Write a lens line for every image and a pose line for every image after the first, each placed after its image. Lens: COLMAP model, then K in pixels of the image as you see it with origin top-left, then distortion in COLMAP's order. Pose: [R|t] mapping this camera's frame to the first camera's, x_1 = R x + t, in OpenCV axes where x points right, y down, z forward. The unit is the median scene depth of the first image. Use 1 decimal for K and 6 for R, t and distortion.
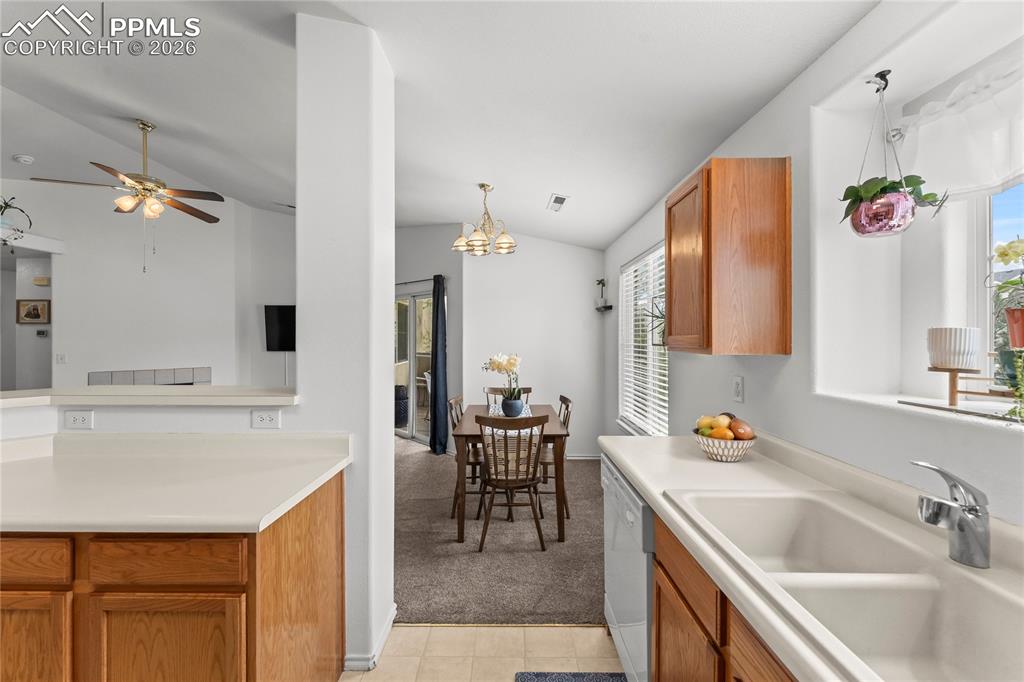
lens RADIAL K [[414.4, 0, 508.8], [0, 414.4, 336.3], [0, 0, 1]] dist [0.001578, 0.000049]
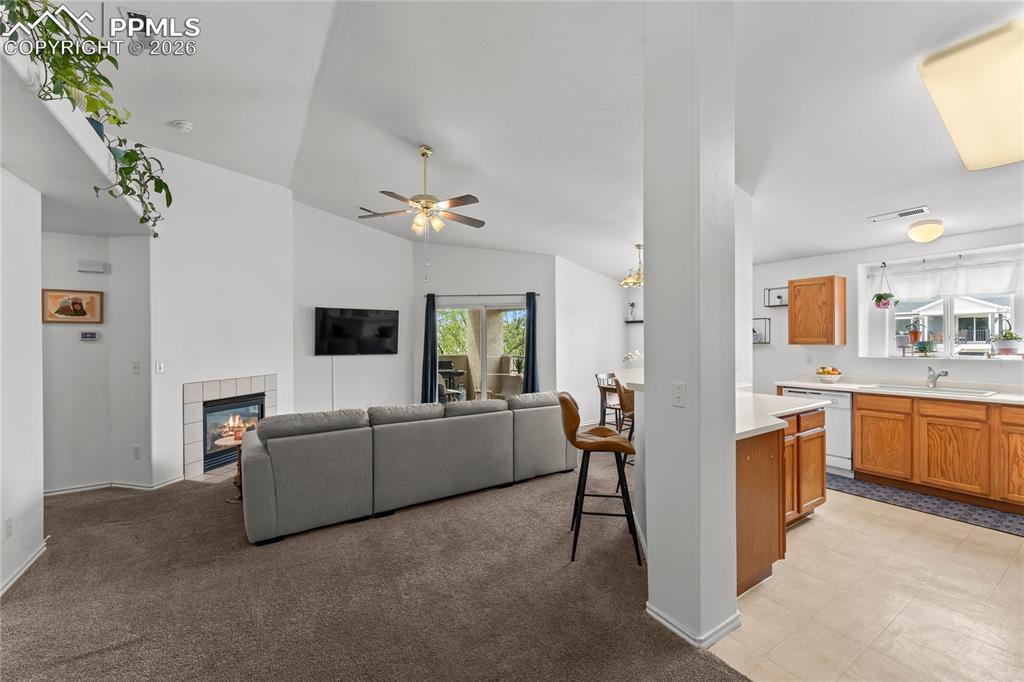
lens RADIAL K [[407.7, 0, 514.0], [0, 407.7, 340.0], [0, 0, 1]] dist [-0.007662, -0.000328]
pose [[0.830865, -0.001606, 0.556472, -0.896014], [0.003084, 0.999994, -0.001719, 0.003147], [-0.556465, 0.003145, 0.830865, -0.023950]]
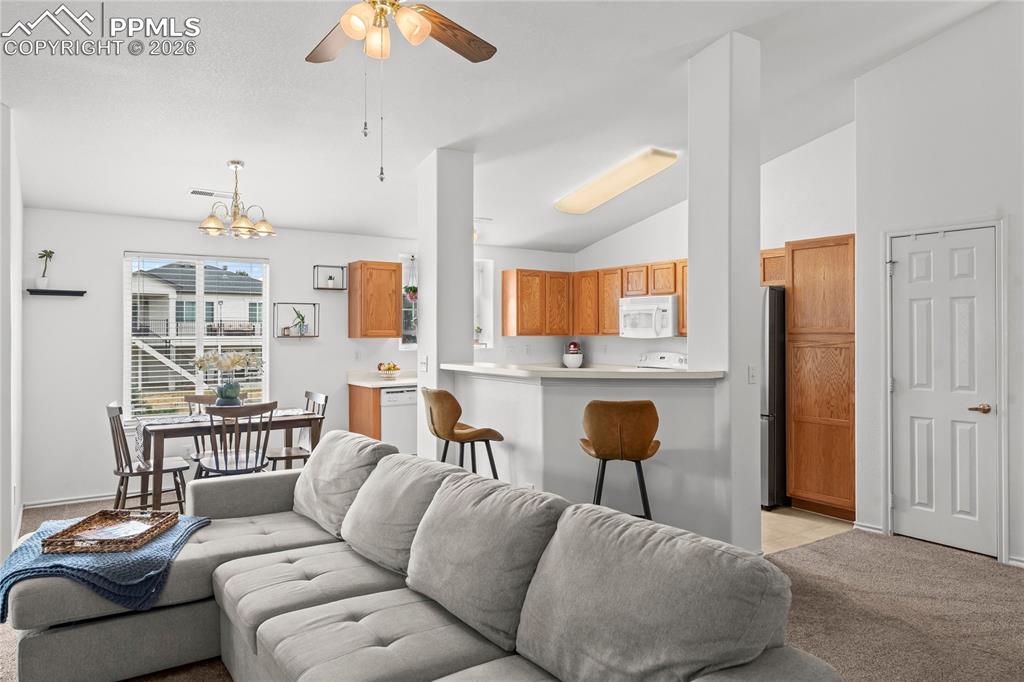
lens RADIAL K [[680.4, 0, 511.4], [0, 680.4, 333.8], [0, 0, 1]] dist [-0.010284, -0.001393]
pose [[-0.560962, 0.003581, 0.827834, -1.081730], [0.001797, 0.999994, -0.003108, 0.010713], [-0.827840, -0.000256, -0.560965, 0.887575]]
